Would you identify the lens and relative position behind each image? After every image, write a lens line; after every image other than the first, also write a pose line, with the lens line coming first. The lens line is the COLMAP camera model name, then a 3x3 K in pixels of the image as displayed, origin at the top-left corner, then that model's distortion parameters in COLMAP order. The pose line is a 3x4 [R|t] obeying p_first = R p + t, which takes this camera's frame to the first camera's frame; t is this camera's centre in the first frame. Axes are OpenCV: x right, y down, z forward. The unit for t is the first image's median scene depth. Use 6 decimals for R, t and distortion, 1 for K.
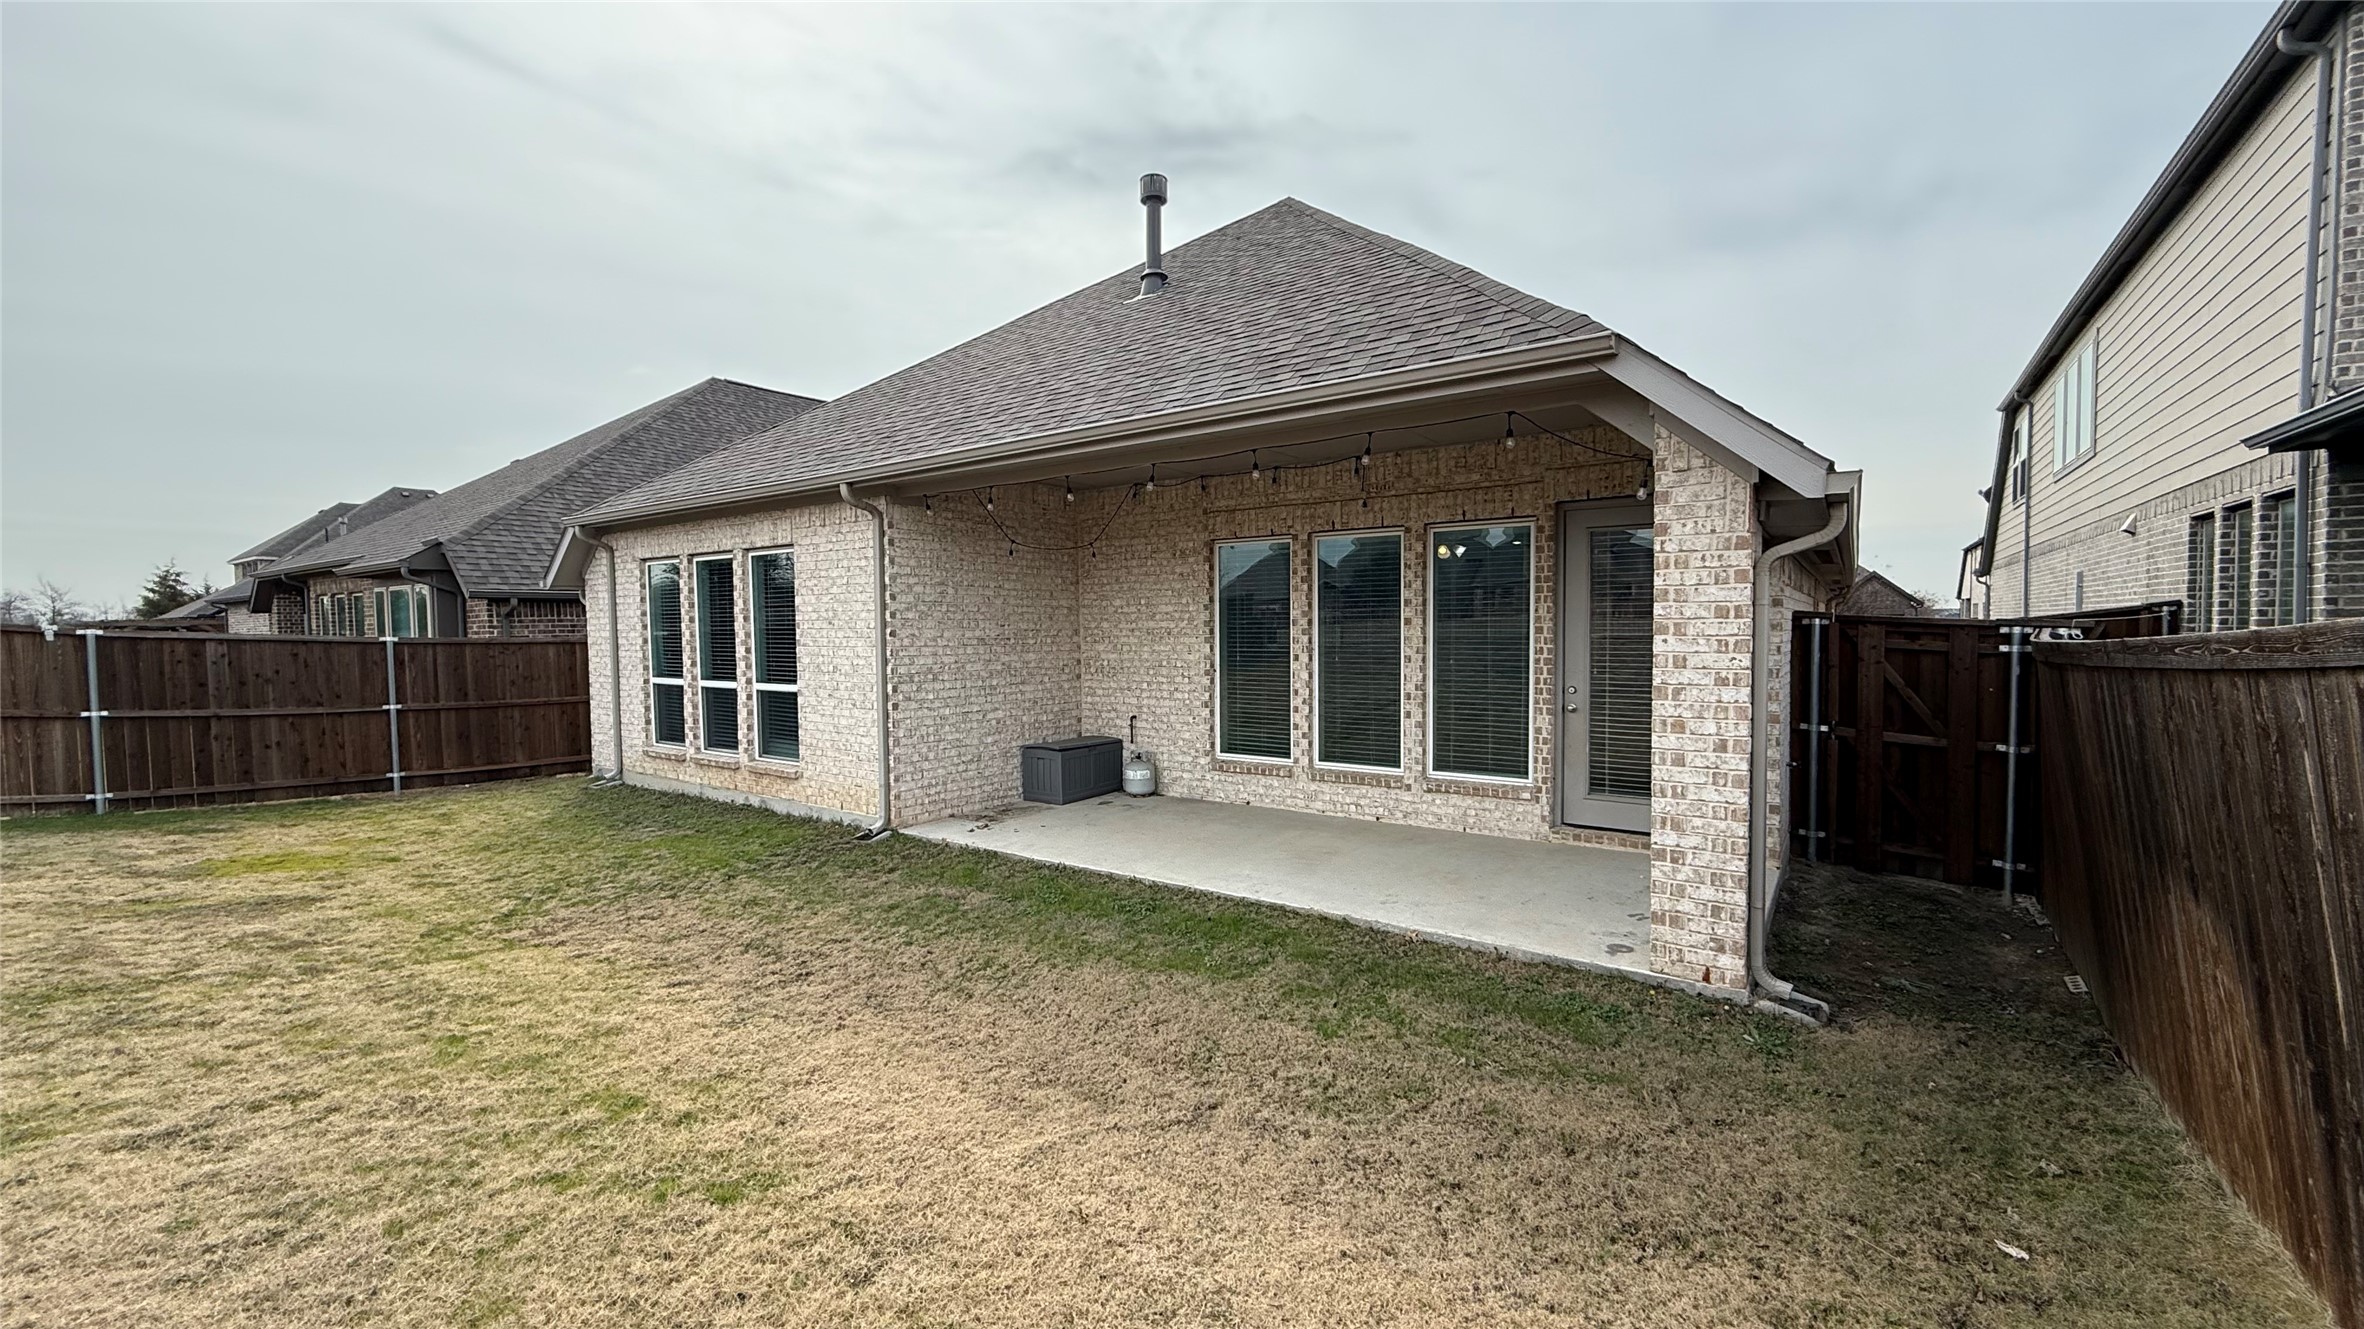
lens RADIAL K [[931.3, 0, 1182.0], [0, 931.3, 664.5], [0, 0, 1]] dist [-0.001255, -0.000271]
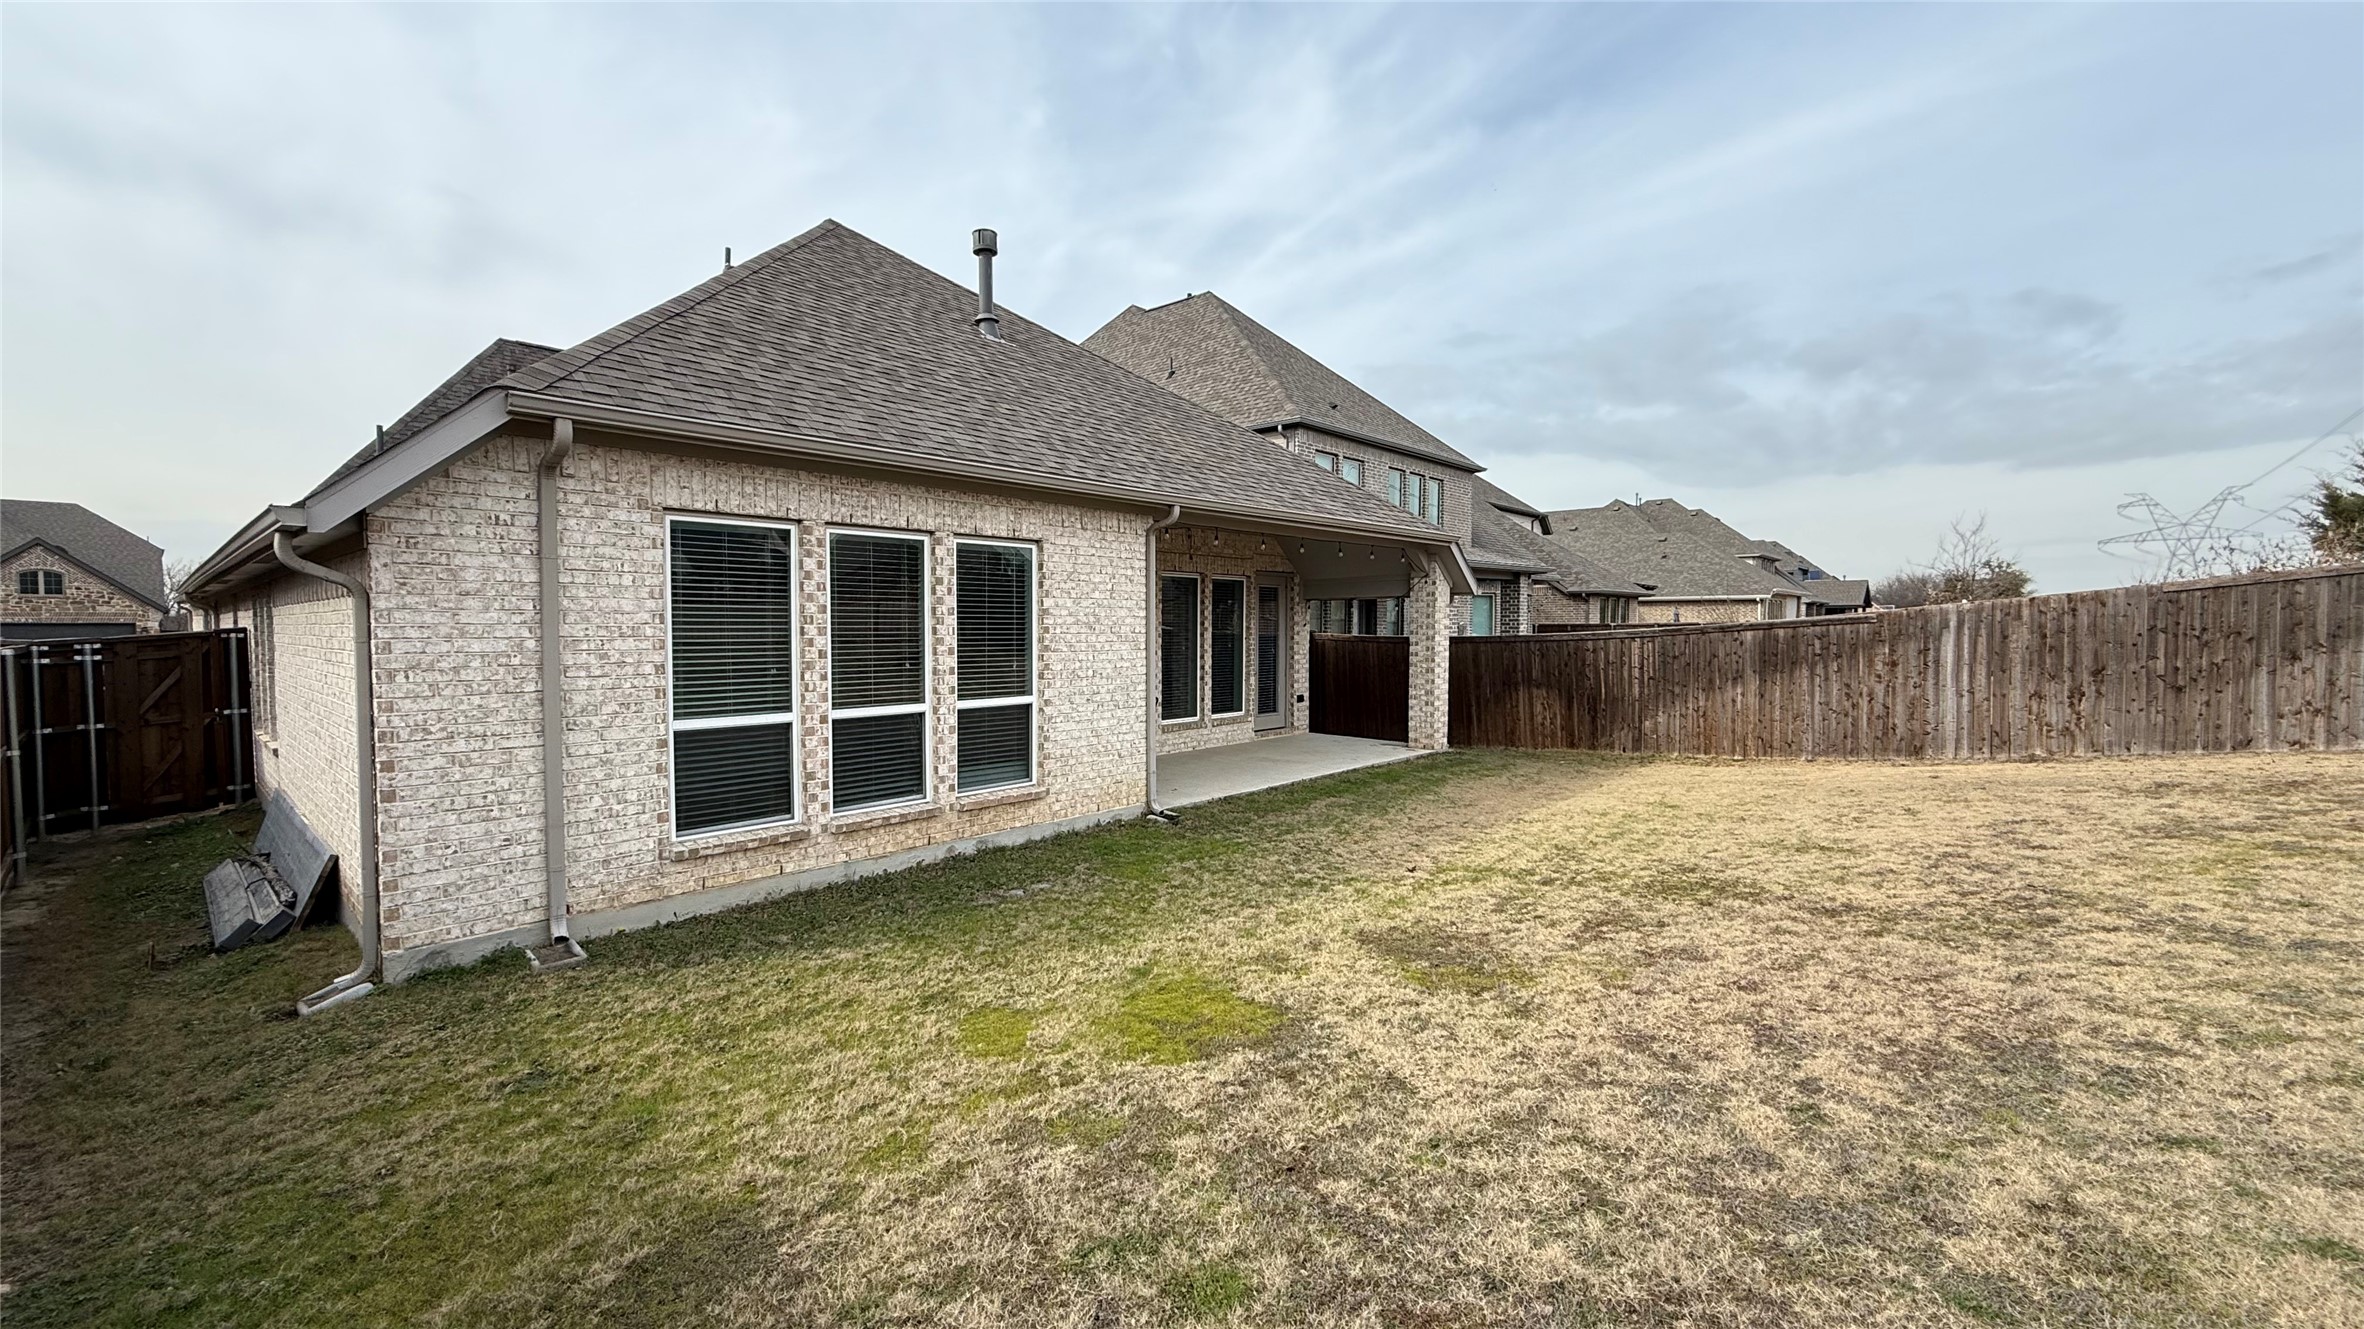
lens RADIAL K [[931.3, 0, 1182.0], [0, 931.3, 664.5], [0, 0, 1]] dist [-0.001255, -0.000271]
pose [[0.105735, -0.029254, 0.993964, -1.276143], [0.038848, 0.998926, 0.025268, -0.024689], [-0.993635, 0.035941, 0.106758, 0.747888]]
